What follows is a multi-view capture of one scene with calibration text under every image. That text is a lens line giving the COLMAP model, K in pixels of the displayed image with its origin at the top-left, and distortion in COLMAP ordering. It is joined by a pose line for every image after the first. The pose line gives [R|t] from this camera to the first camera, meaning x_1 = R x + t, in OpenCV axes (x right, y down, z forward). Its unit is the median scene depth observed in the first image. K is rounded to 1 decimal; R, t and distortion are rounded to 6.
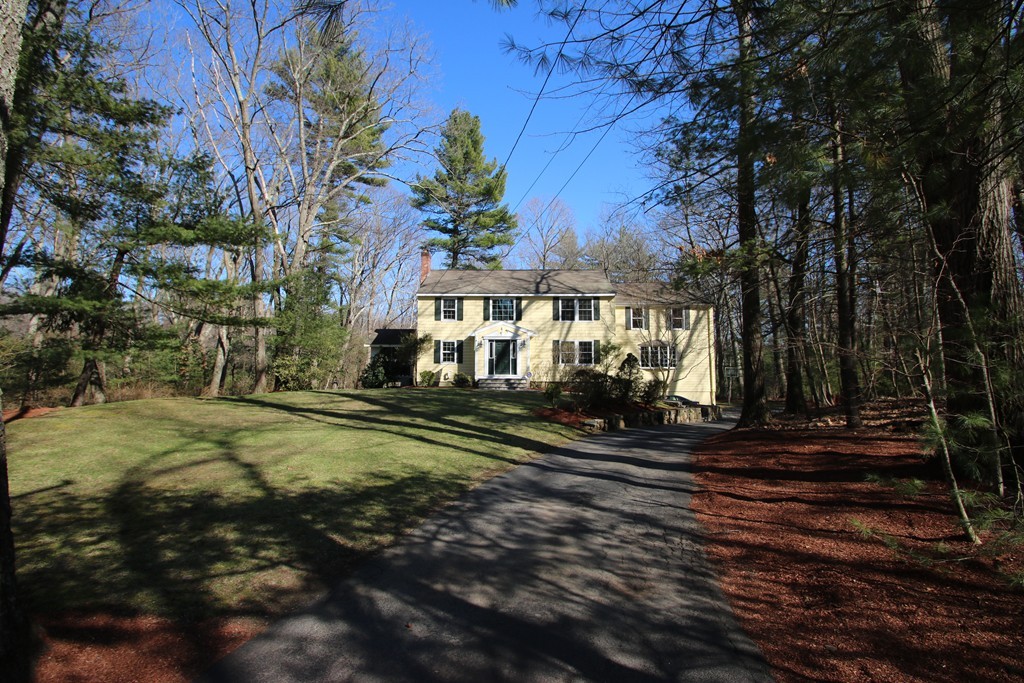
lens RADIAL K [[476.5, 0, 512.0], [0, 476.5, 341.5], [0, 0, 1]] dist [0.020803, -0.025103]
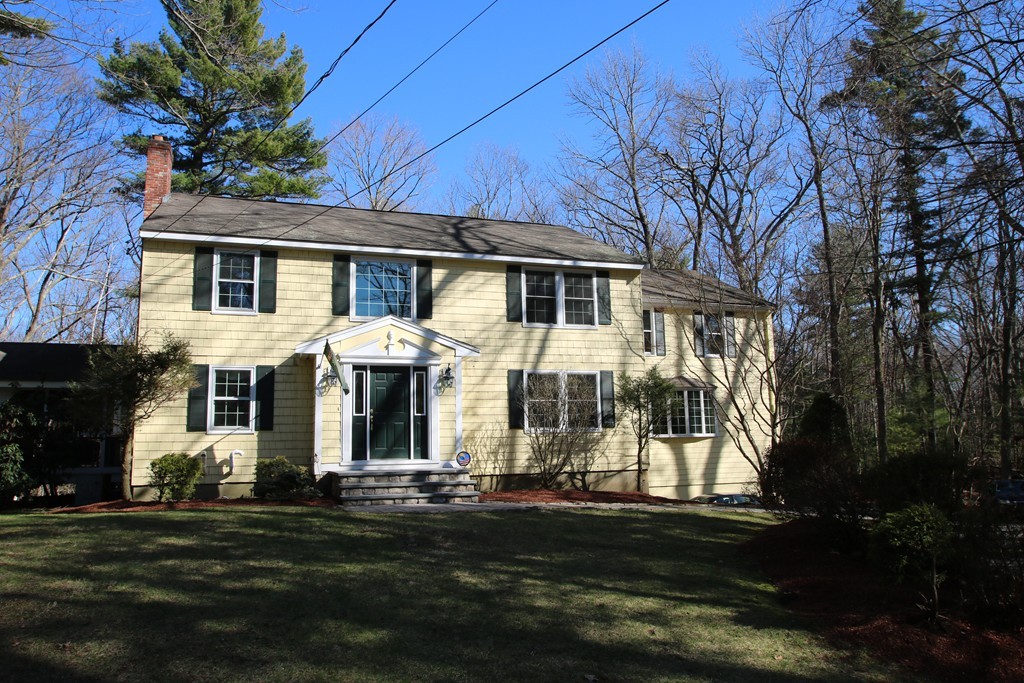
lens RADIAL K [[759.6, 0, 512.0], [0, 759.6, 341.5], [0, 0, 1]] dist [-0.014453, -0.002211]
pose [[0.949208, 0.025232, 0.313635, -0.112227], [-0.001999, 0.997243, -0.074178, 0.020658], [-0.314642, 0.069783, 0.946642, 0.391380]]
